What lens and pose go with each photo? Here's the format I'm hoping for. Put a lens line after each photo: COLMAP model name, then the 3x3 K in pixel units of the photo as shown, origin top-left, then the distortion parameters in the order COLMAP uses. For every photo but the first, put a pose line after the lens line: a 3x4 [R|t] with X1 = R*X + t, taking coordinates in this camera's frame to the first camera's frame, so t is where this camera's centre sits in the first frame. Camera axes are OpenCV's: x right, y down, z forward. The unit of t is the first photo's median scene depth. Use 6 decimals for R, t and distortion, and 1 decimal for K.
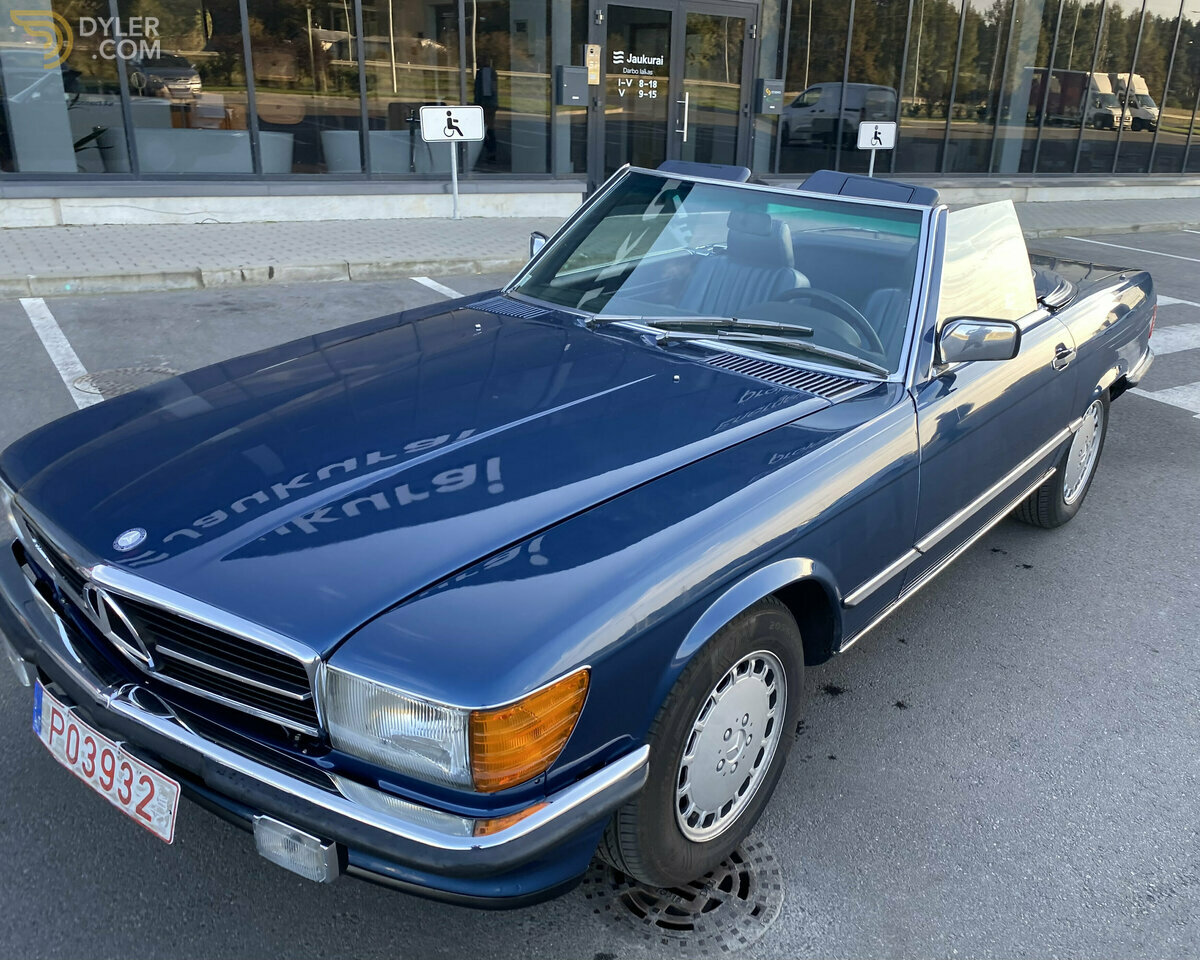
lens RADIAL K [[1016.2, 0, 600.0], [0, 1016.2, 480.0], [0, 0, 1]] dist [0.009587, 0.005537]
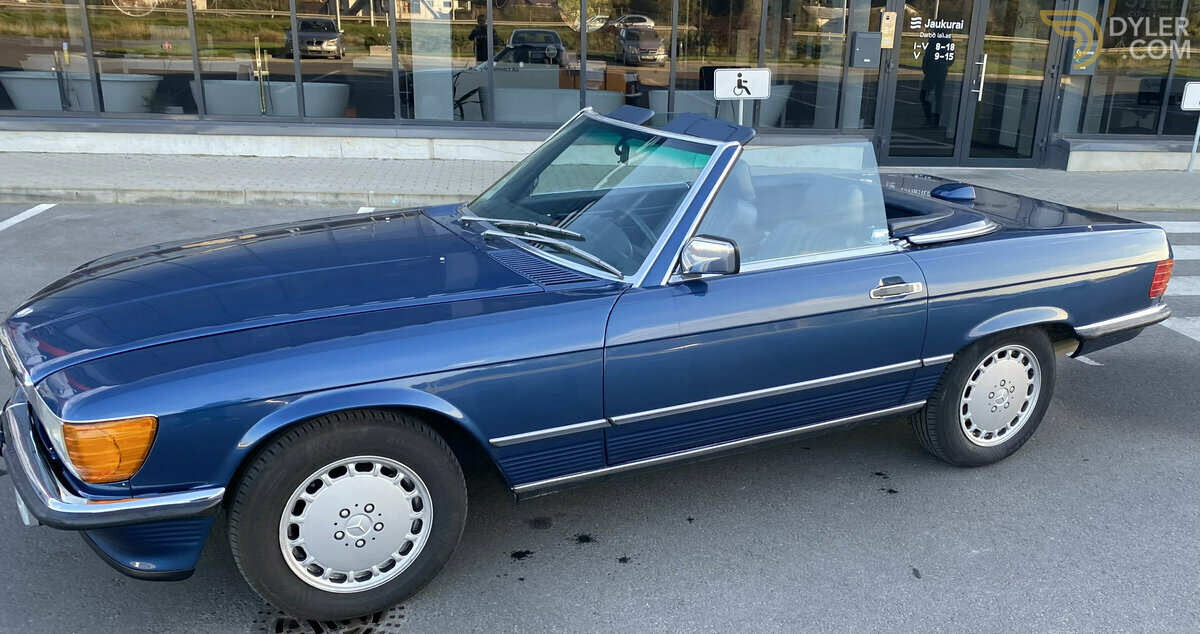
lens RADIAL K [[928.5, 0, 579.0], [0, 928.5, 356.6], [0, 0, 1]] dist [0.012798, 0.003275]
pose [[0.901318, 0.123478, -0.415187, 0.156186], [-0.146304, 0.988961, -0.023489, 0.004995], [0.407703, 0.081915, 0.909433, -0.002253]]
